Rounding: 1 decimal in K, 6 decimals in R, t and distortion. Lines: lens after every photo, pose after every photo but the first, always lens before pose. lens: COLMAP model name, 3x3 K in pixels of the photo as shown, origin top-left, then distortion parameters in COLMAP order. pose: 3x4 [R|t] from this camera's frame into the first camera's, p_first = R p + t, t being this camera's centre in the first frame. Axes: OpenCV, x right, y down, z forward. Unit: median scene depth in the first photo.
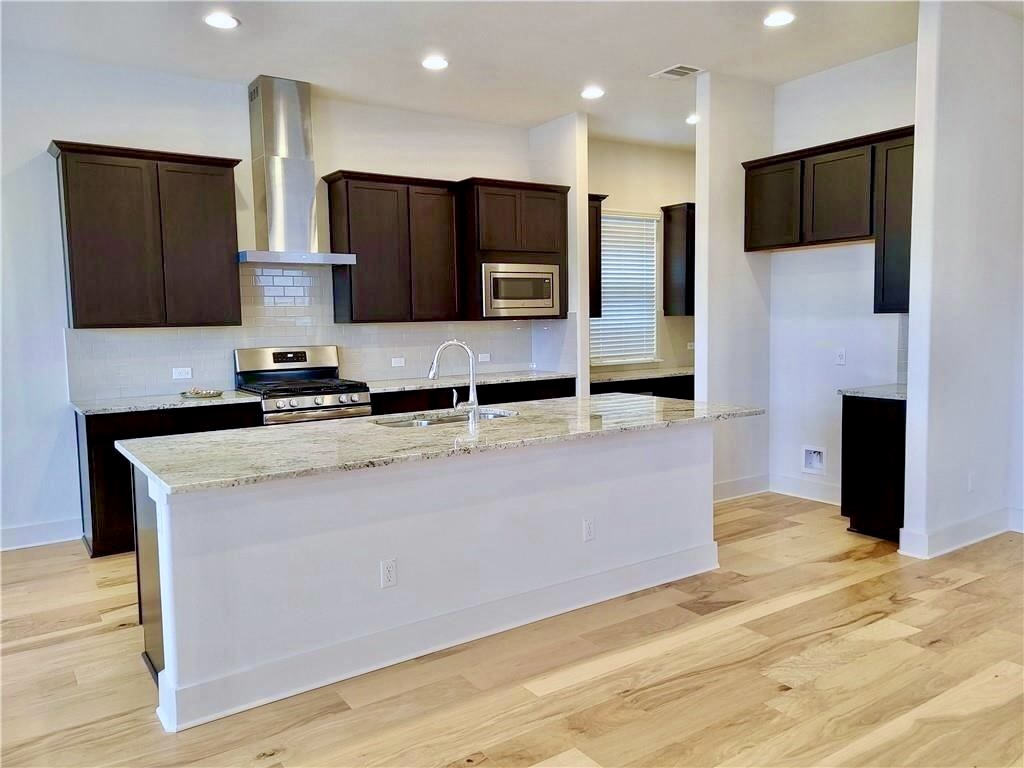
lens RADIAL K [[764.7, 0, 505.9], [0, 764.7, 382.9], [0, 0, 1]] dist [0.074983, -0.064686]
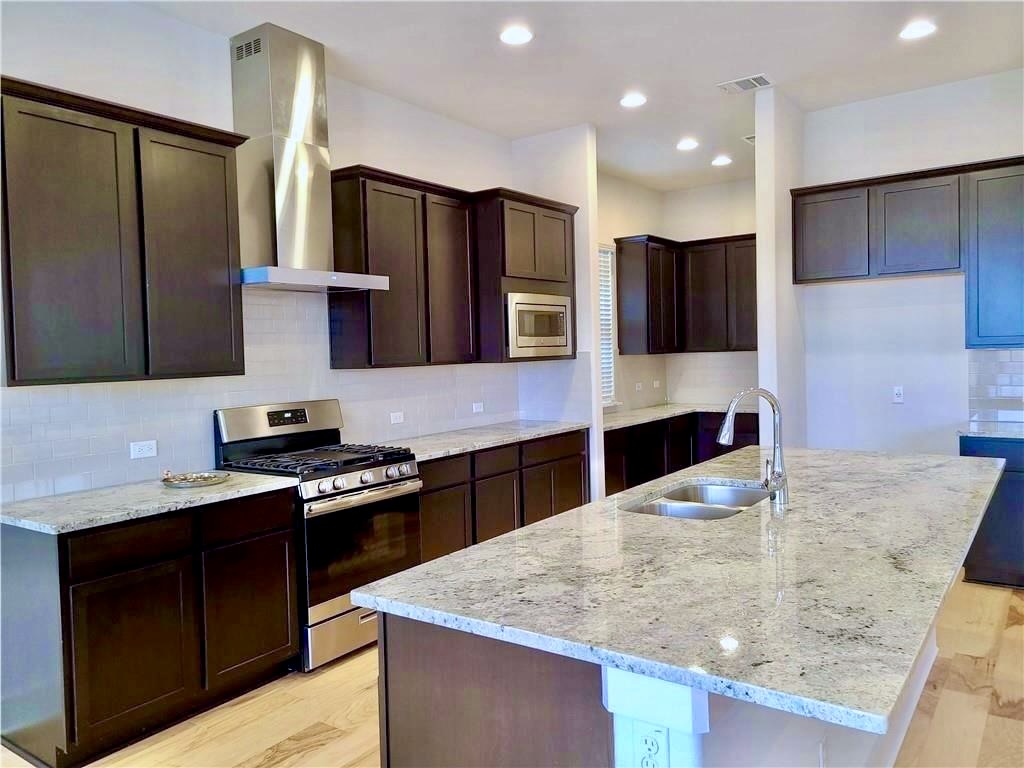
lens RADIAL K [[764.4, 0, 507.6], [0, 764.4, 380.3], [0, 0, 1]] dist [0.077233, -0.066830]
pose [[0.937407, -0.022850, 0.347486, -0.355253], [0.042524, 0.997888, -0.049098, -0.025497], [-0.345630, 0.060802, 0.936399, 0.271950]]
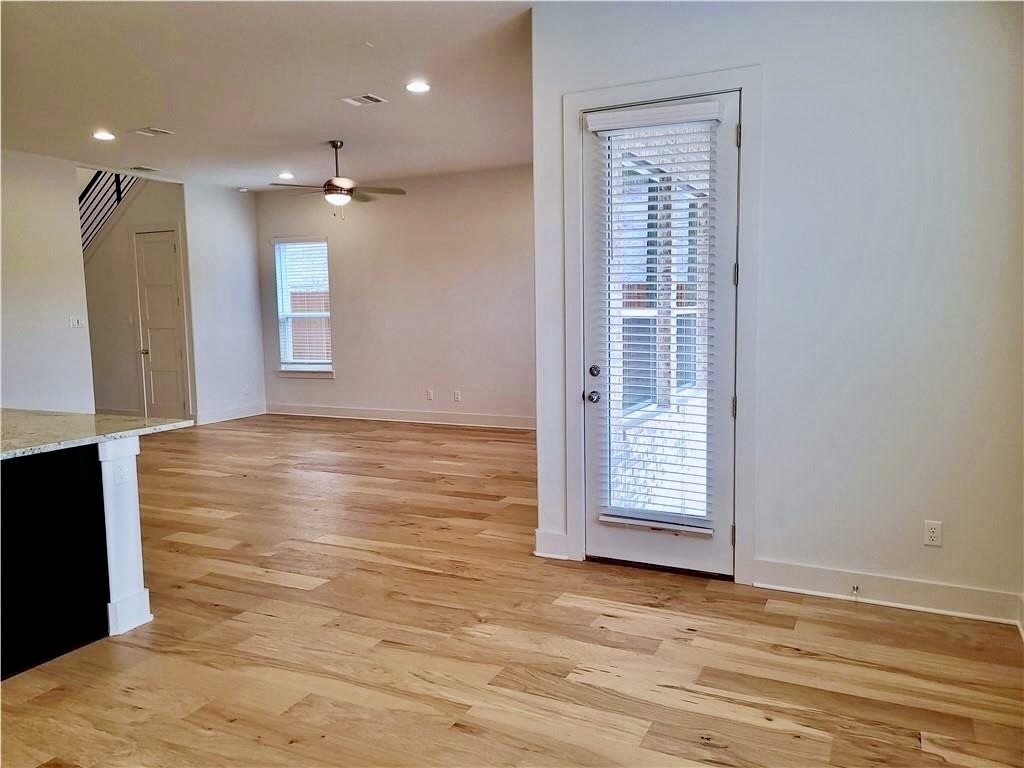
lens RADIAL K [[764.4, 0, 507.6], [0, 764.4, 380.3], [0, 0, 1]] dist [0.077233, -0.066830]
pose [[-0.495498, -0.055288, 0.866848, -0.948500], [0.100441, 0.987631, 0.120405, -0.034713], [-0.862783, 0.146728, -0.483815, 0.527943]]
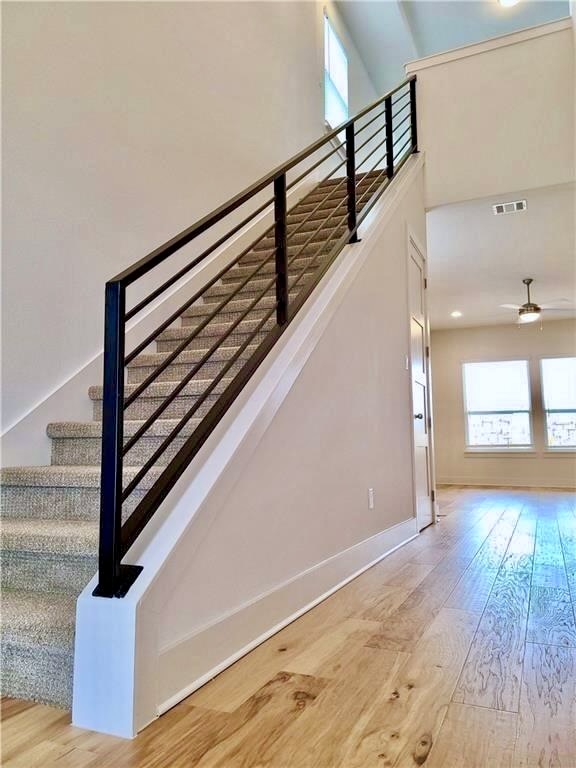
lens RADIAL K [[573.5, 0, 288.0], [0, 573.5, 384.0], [0, 0, 1]] dist [0.074983, -0.064686]
pose [[-0.844886, -0.034611, -0.533825, 1.812864], [-0.024773, 0.999366, -0.025586, 0.009497], [0.534372, -0.008393, -0.845208, 1.004082]]
